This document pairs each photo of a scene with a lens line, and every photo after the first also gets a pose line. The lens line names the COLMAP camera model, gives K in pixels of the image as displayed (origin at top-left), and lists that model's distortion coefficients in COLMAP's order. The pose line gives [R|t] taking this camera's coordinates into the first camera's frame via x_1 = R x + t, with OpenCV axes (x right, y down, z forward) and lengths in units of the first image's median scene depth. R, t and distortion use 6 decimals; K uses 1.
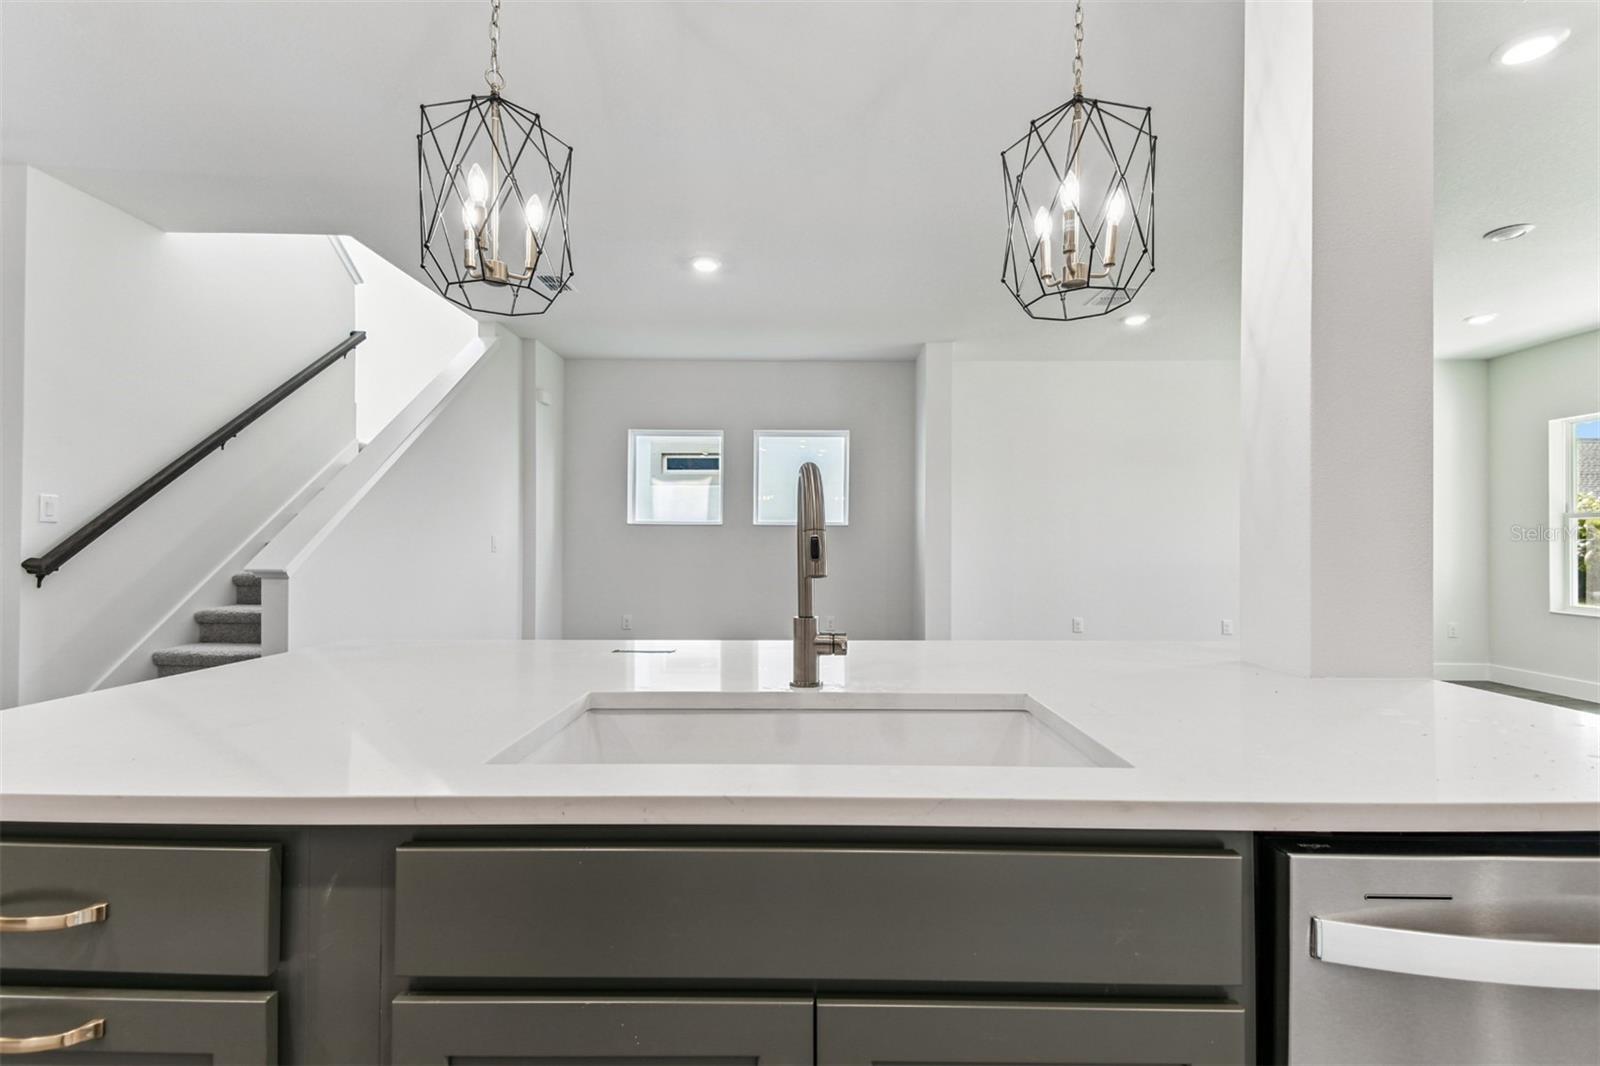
lens RADIAL K [[702.2, 0, 796.7], [0, 702.2, 527.7], [0, 0, 1]] dist [0.065366, -0.038155]
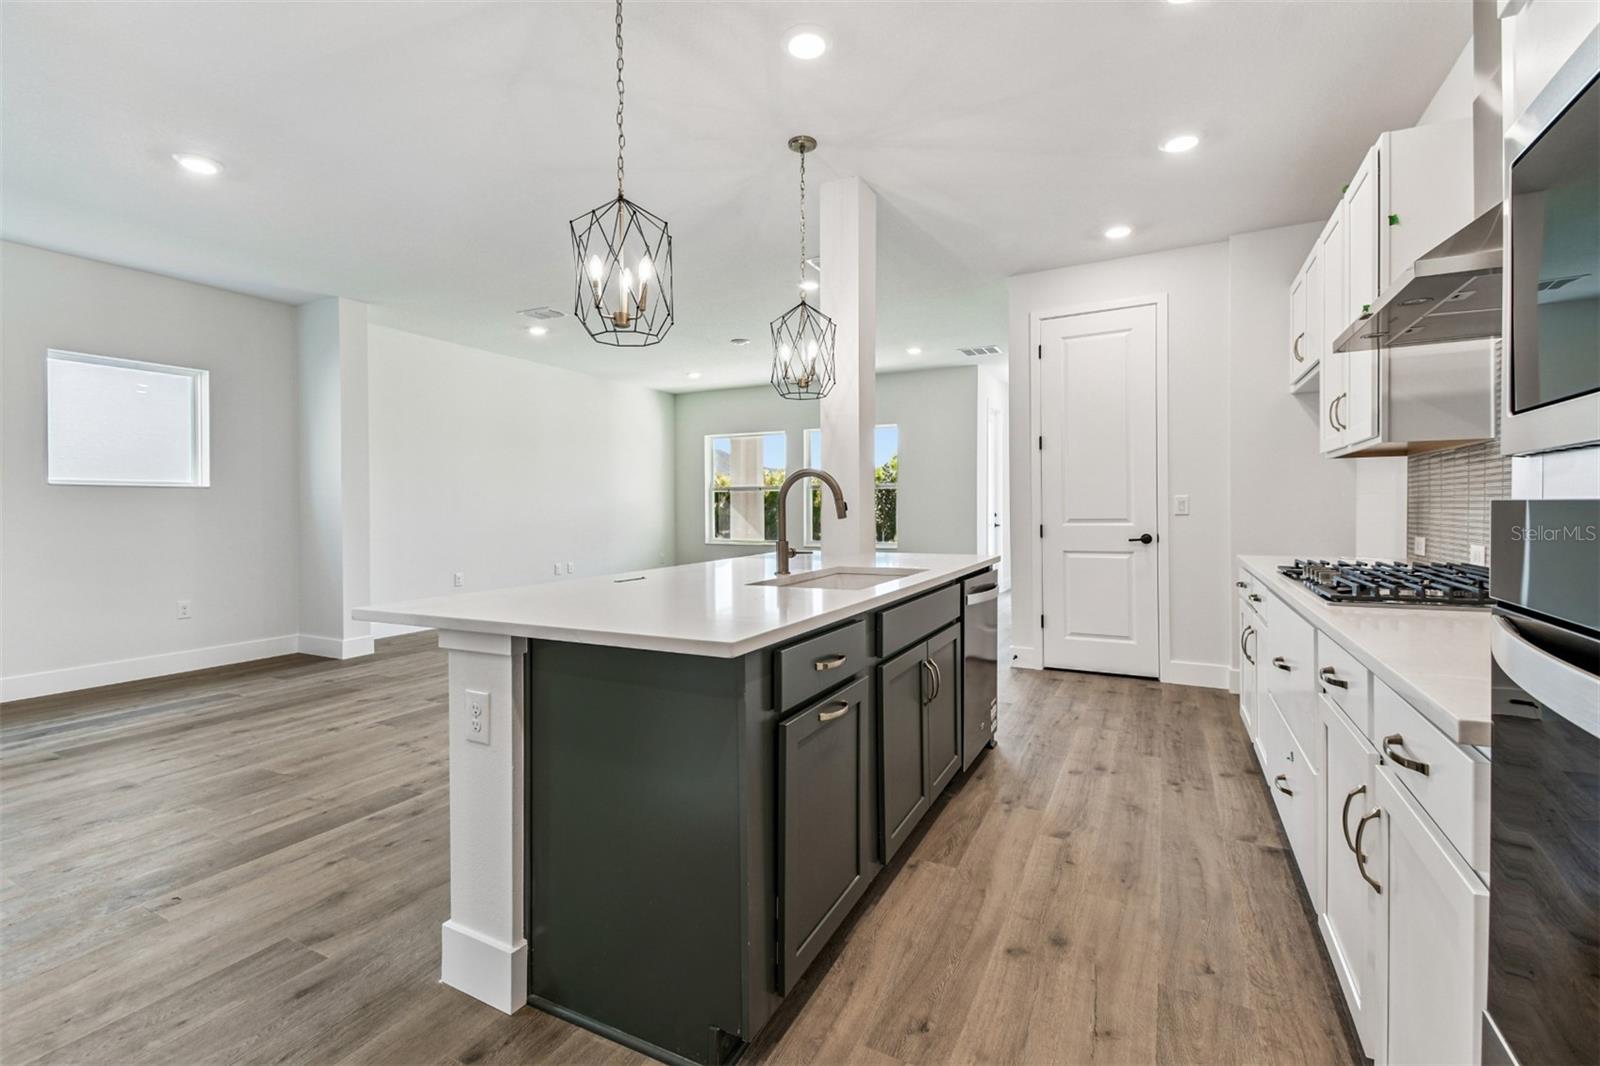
lens RADIAL K [[702.2, 0, 796.7], [0, 702.2, 527.7], [0, 0, 1]] dist [0.065366, -0.038155]
pose [[0.471192, -0.031218, 0.881478, -0.543451], [-0.011291, 0.999078, 0.041418, 0.000432], [-0.881958, -0.029468, 0.470406, -0.002250]]
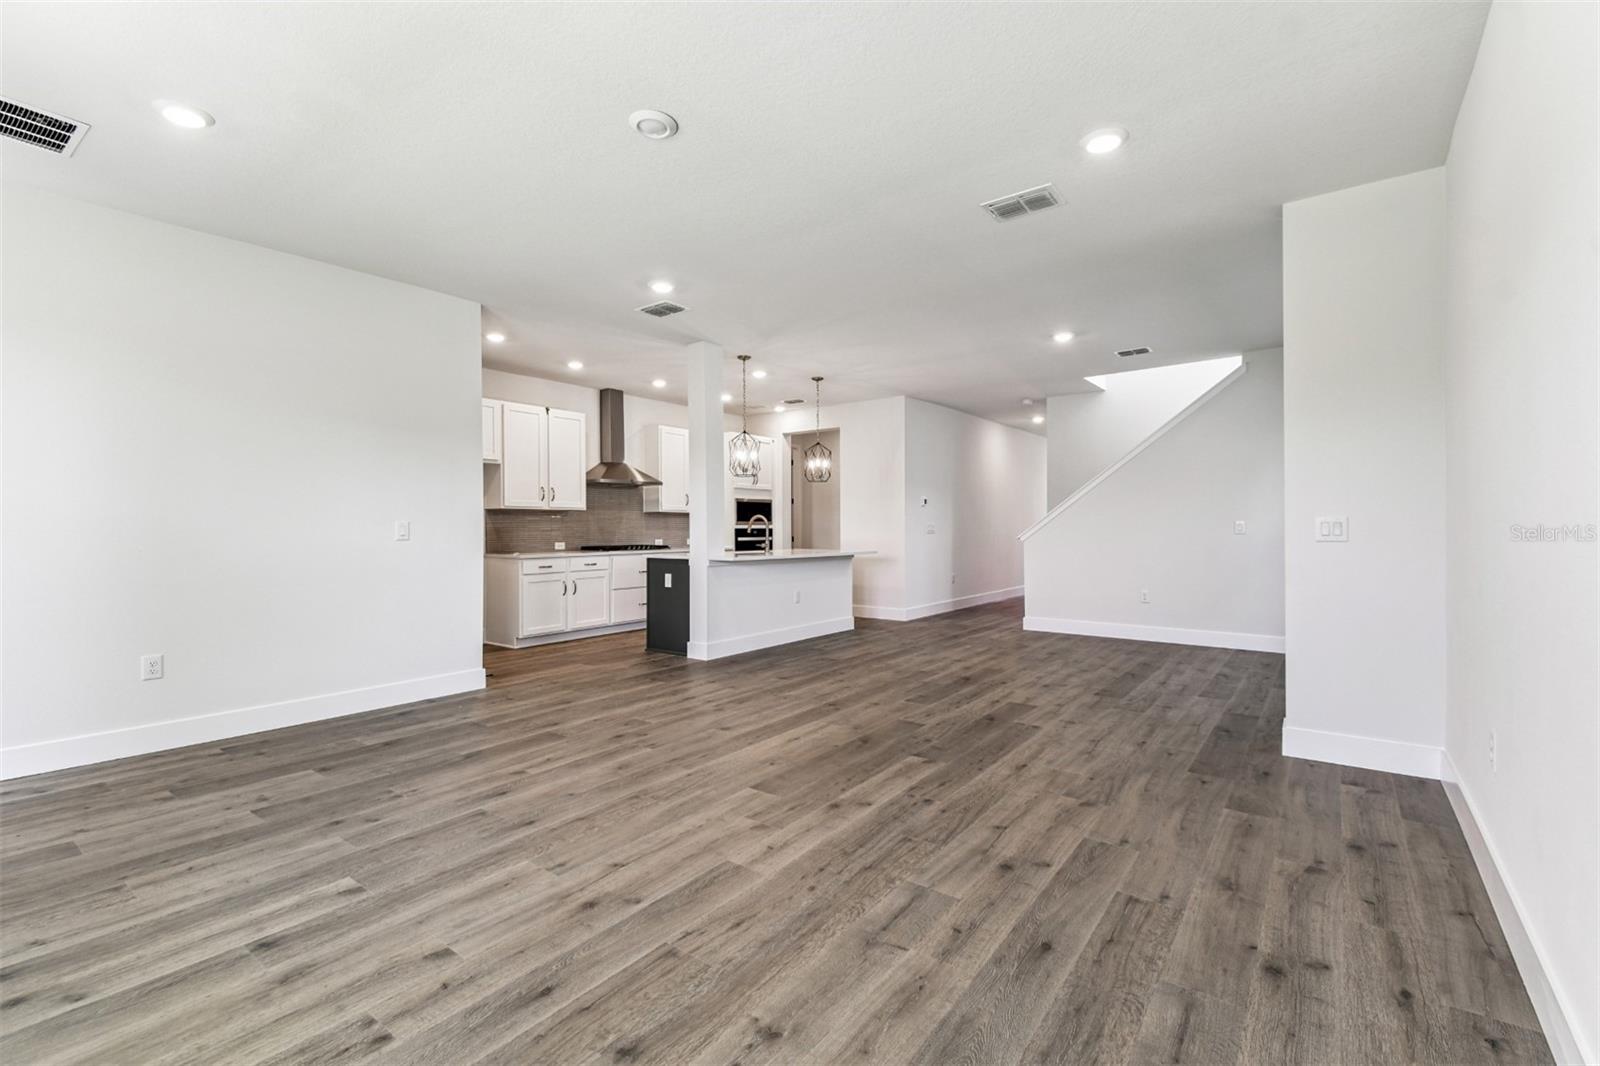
lens RADIAL K [[702.2, 0, 796.7], [0, 702.2, 527.7], [0, 0, 1]] dist [0.065366, -0.038155]
pose [[-0.612865, -0.002209, -0.790184, 1.378945], [0.020670, 0.999609, -0.018826, 0.038159], [0.789917, -0.027871, -0.612580, 1.461217]]
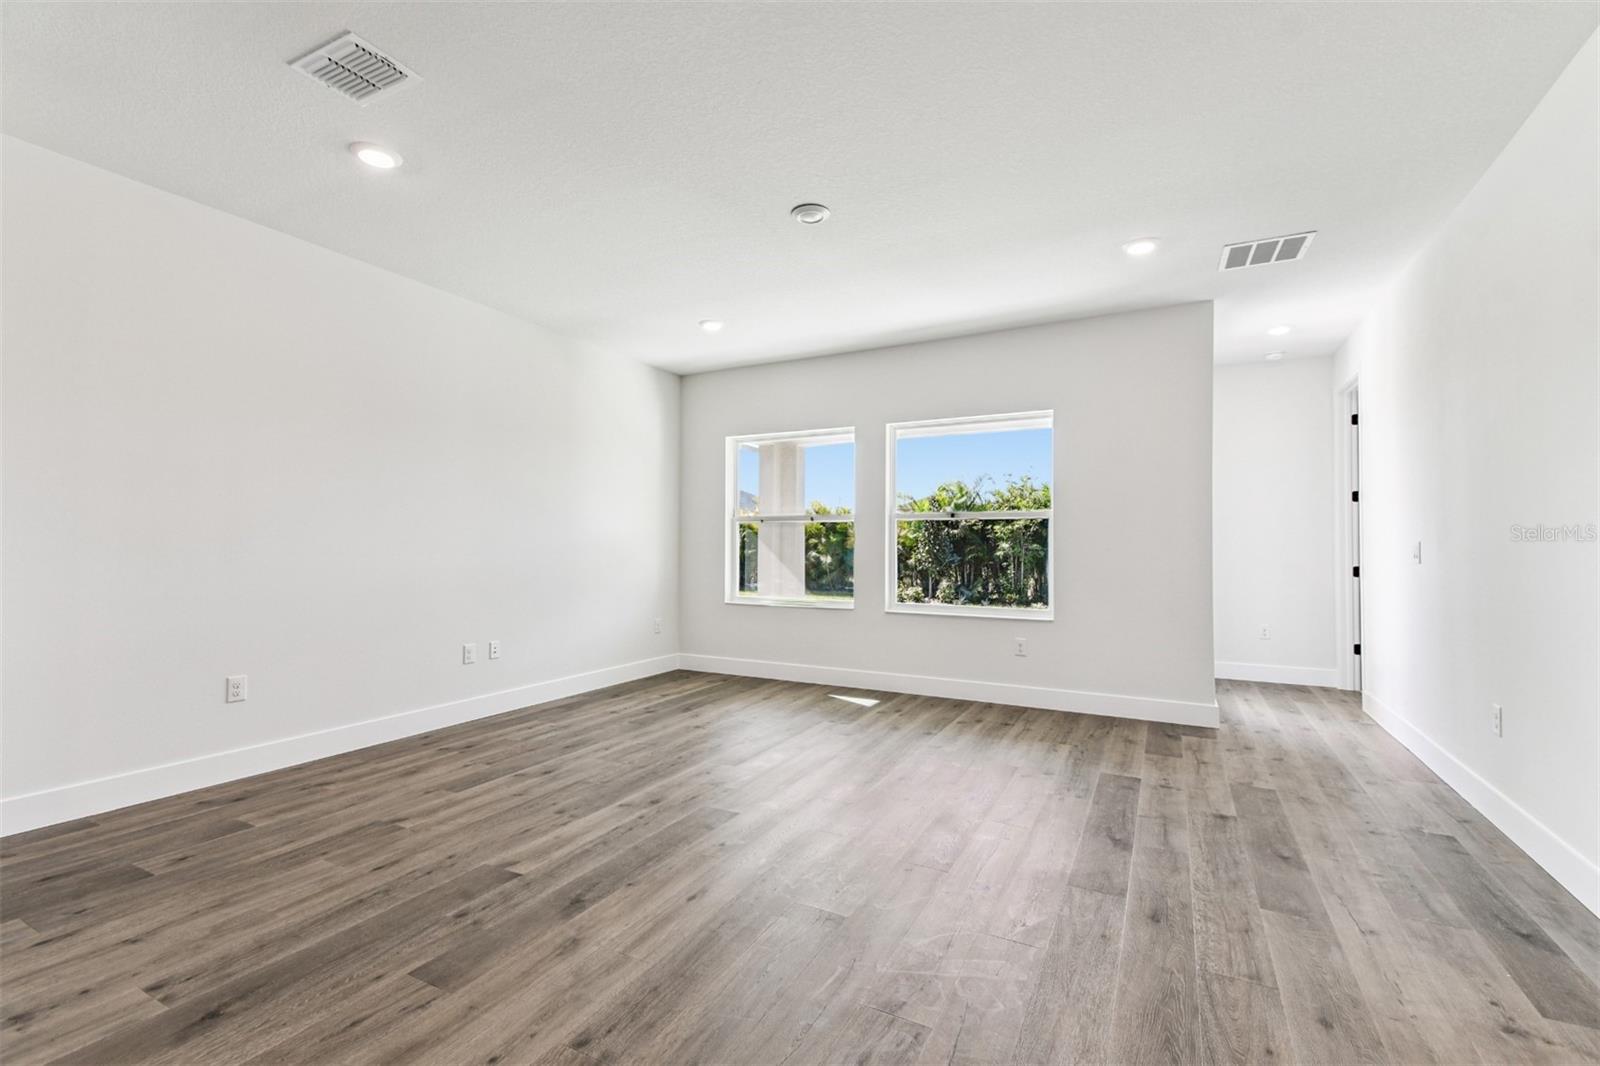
lens RADIAL K [[702.2, 0, 796.7], [0, 702.2, 527.7], [0, 0, 1]] dist [0.065366, -0.038155]
pose [[0.481567, 0.021434, 0.876147, 0.169367], [-0.024574, 0.999638, -0.010948, 0.009774], [-0.876064, -0.016258, 0.481920, 0.533226]]
